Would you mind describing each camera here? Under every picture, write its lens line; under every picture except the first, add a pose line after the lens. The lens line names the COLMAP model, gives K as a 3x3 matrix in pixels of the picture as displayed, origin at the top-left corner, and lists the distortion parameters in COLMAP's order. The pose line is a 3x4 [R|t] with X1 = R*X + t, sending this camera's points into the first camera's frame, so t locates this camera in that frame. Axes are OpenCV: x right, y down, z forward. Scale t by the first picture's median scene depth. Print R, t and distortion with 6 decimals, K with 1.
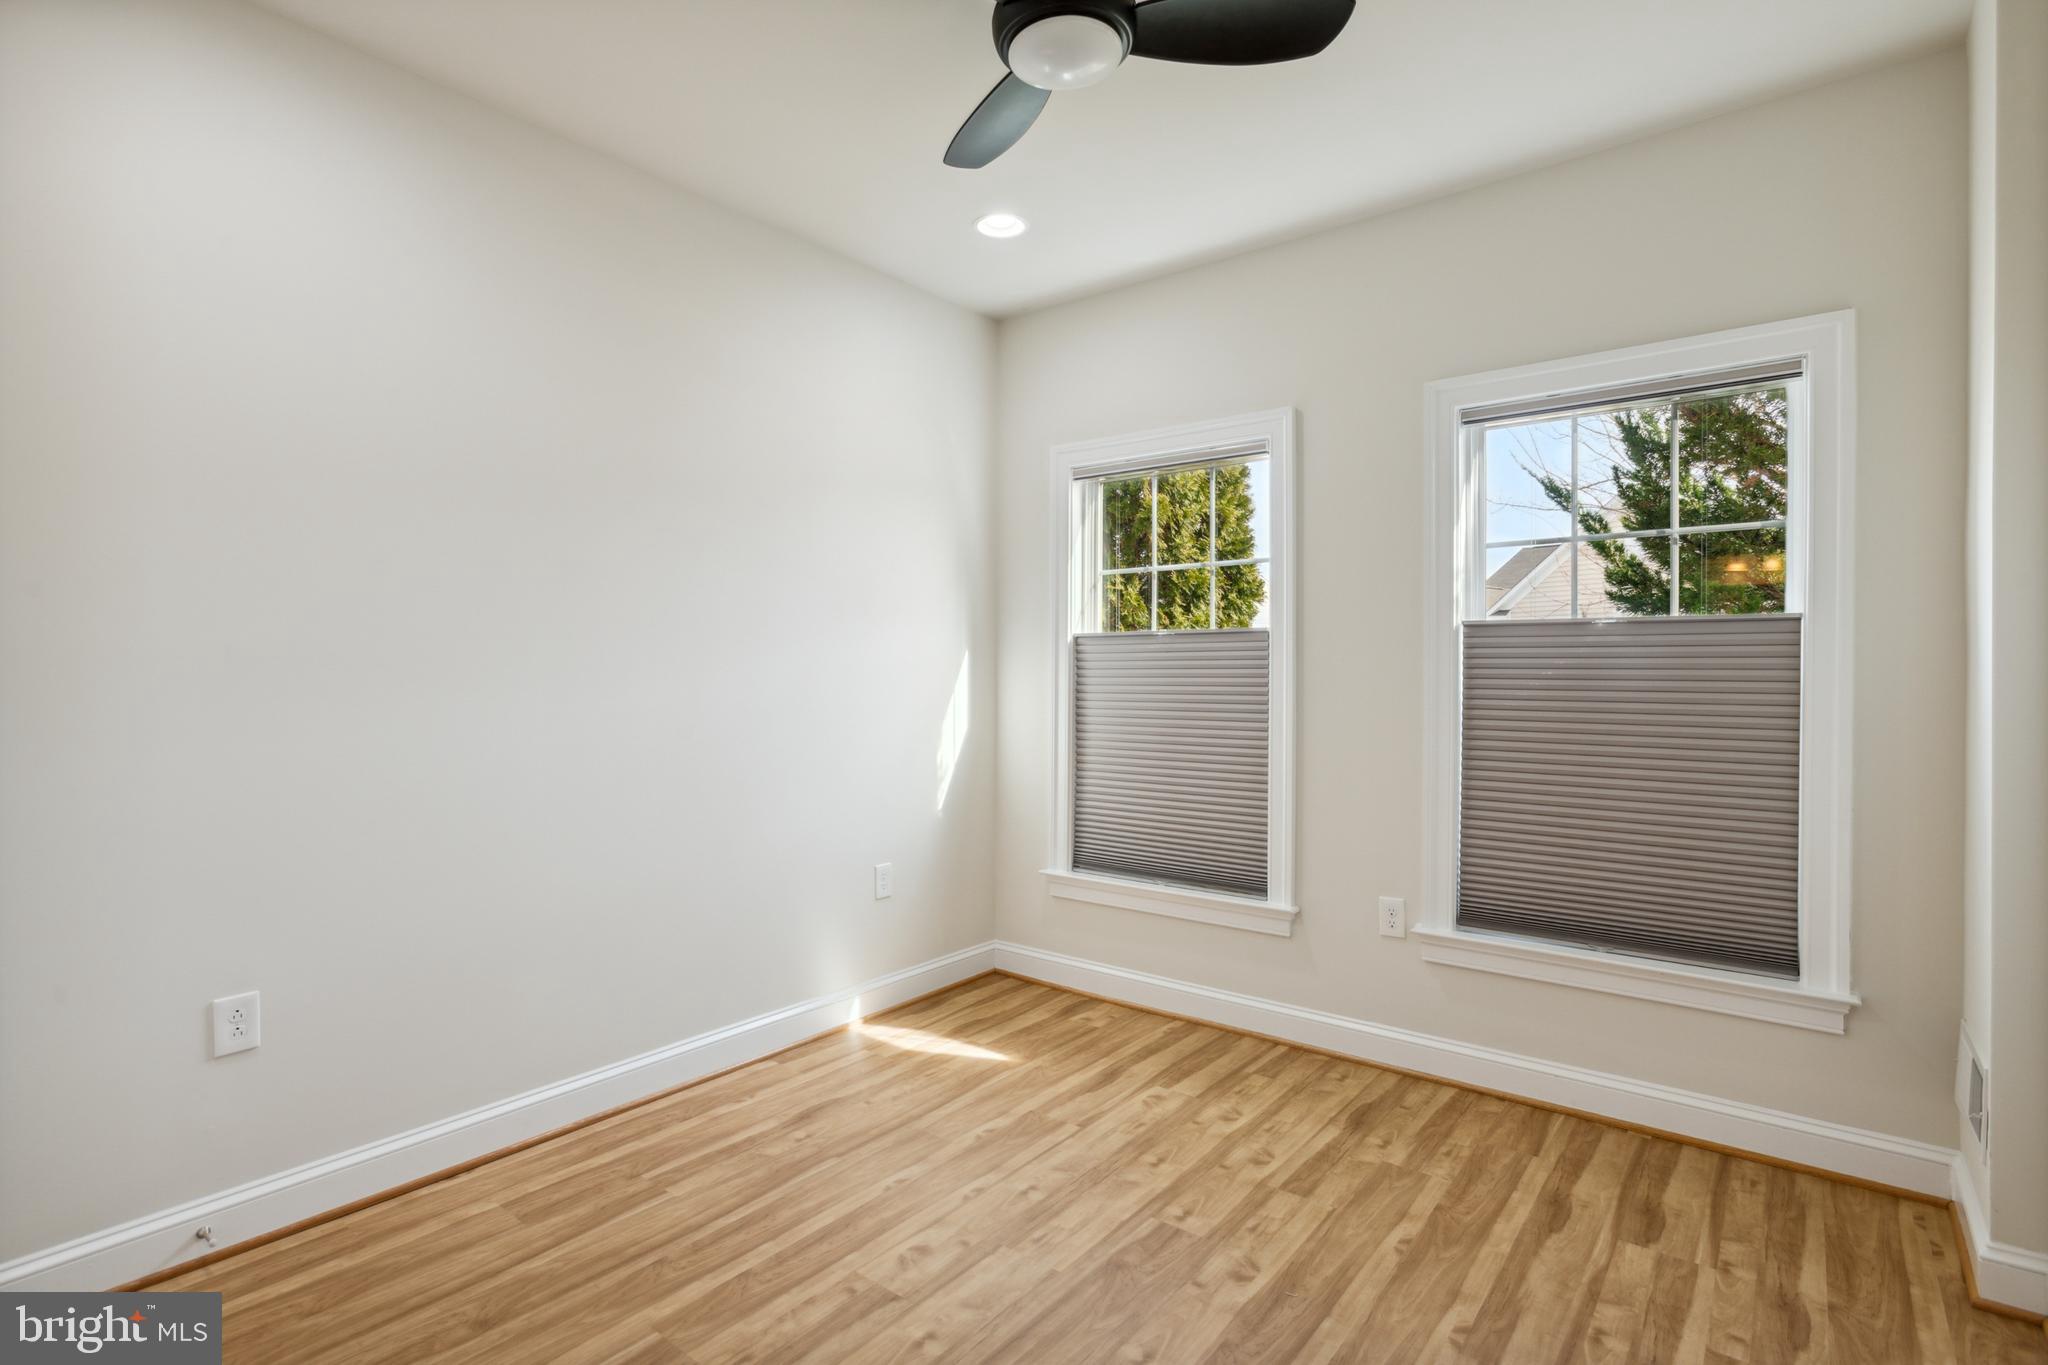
lens RADIAL K [[997.7, 0, 1028.2], [0, 997.7, 679.9], [0, 0, 1]] dist [-0.009808, 0.007908]
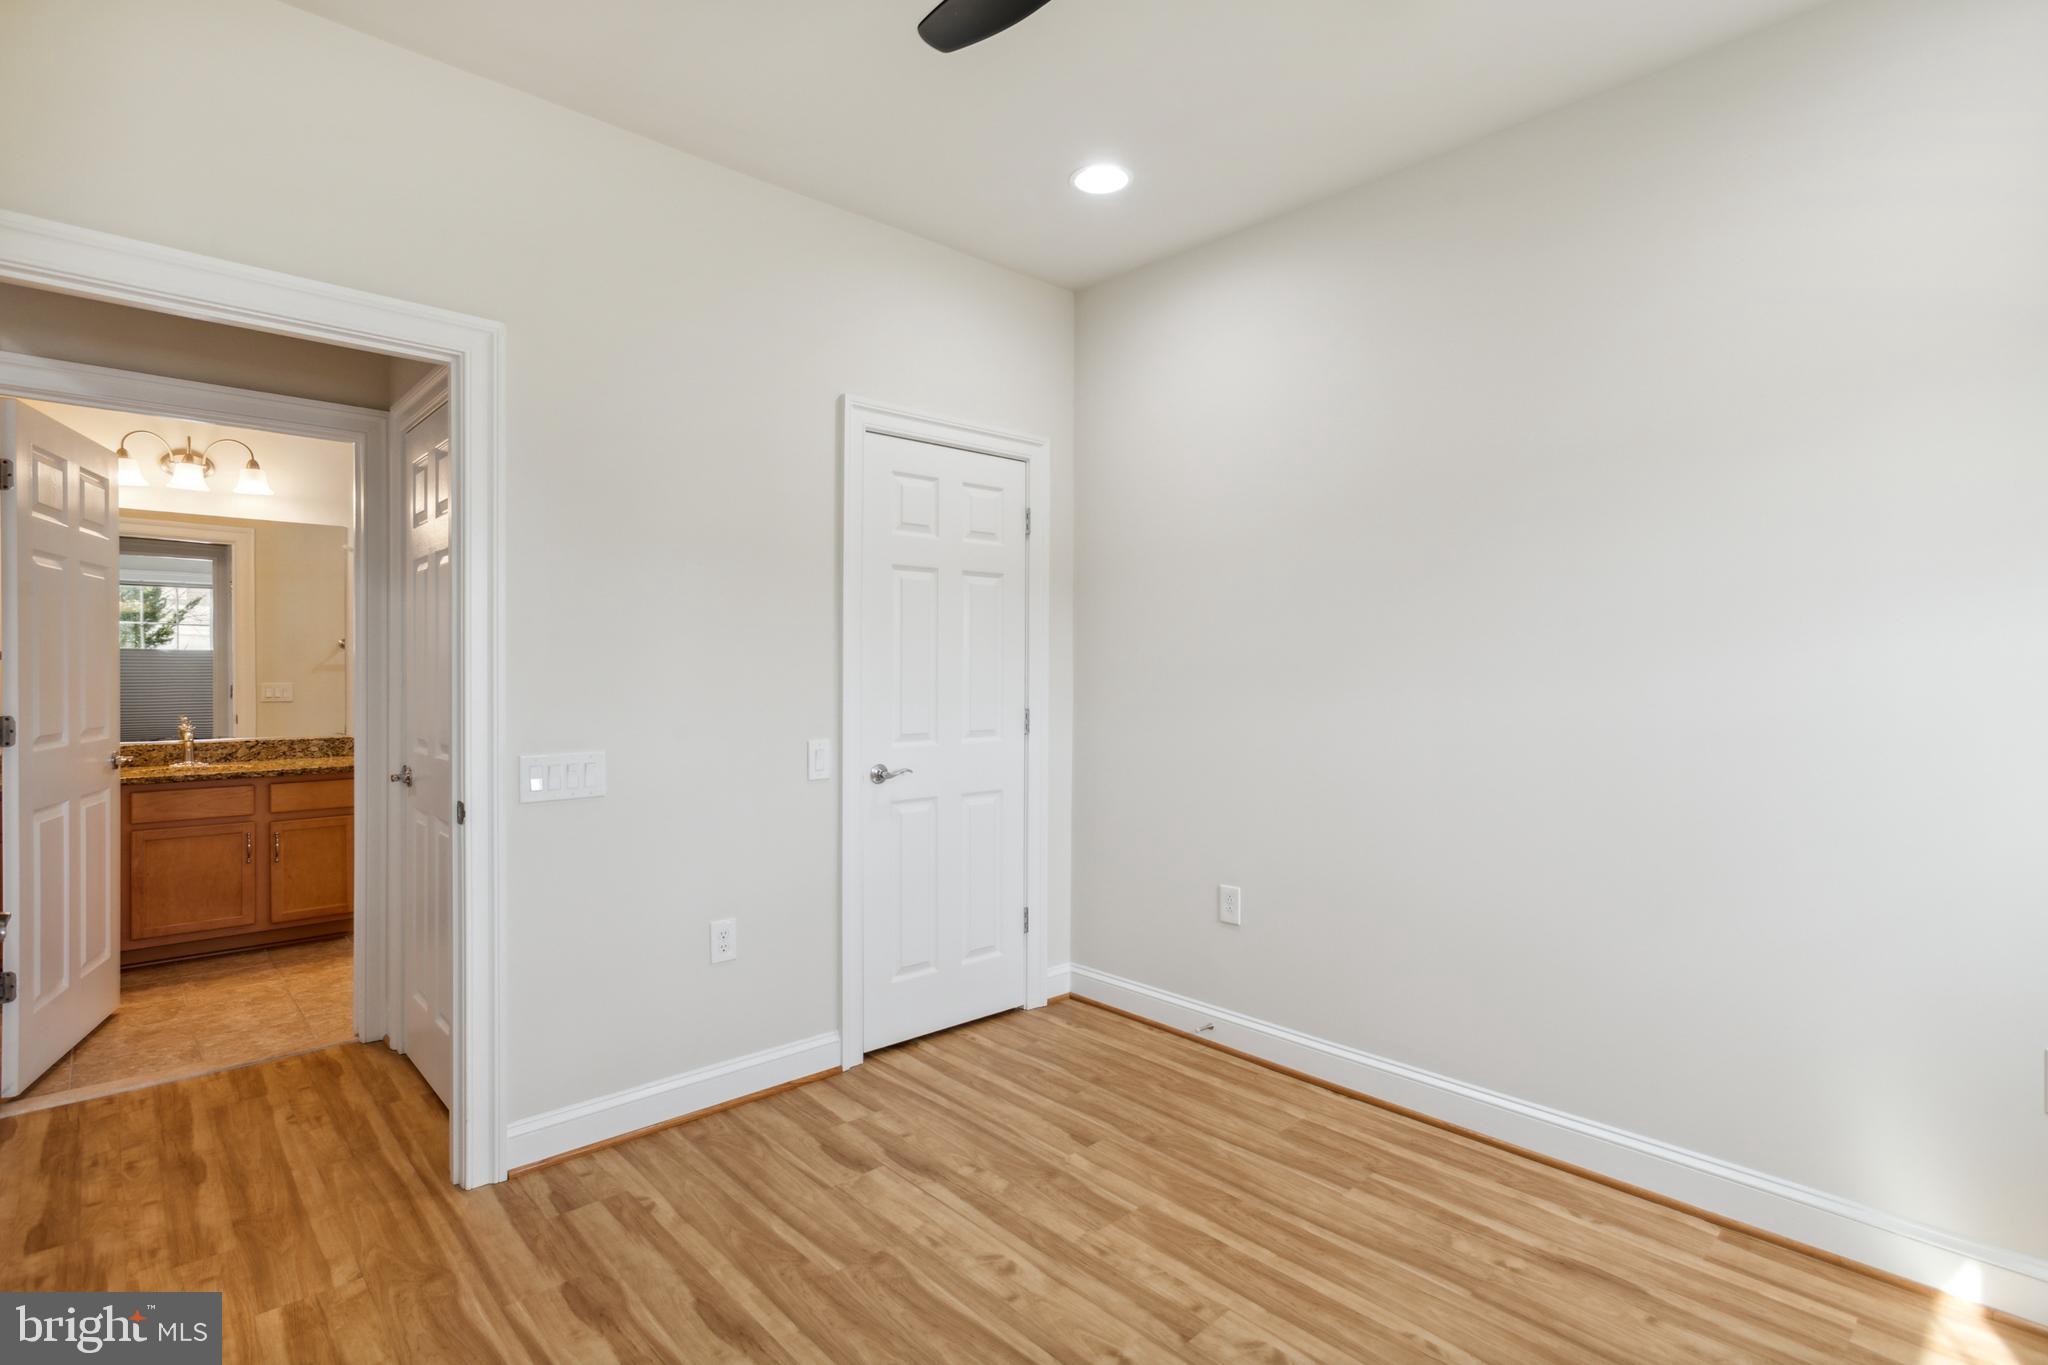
lens RADIAL K [[997.7, 0, 1027.4], [0, 997.7, 678.4], [0, 0, 1]] dist [-0.009808, 0.007908]
pose [[-0.158648, 0.010439, -0.987280, 0.474752], [-0.010379, 0.999871, 0.012240, -0.012873], [0.987281, 0.012189, -0.158520, 0.569602]]
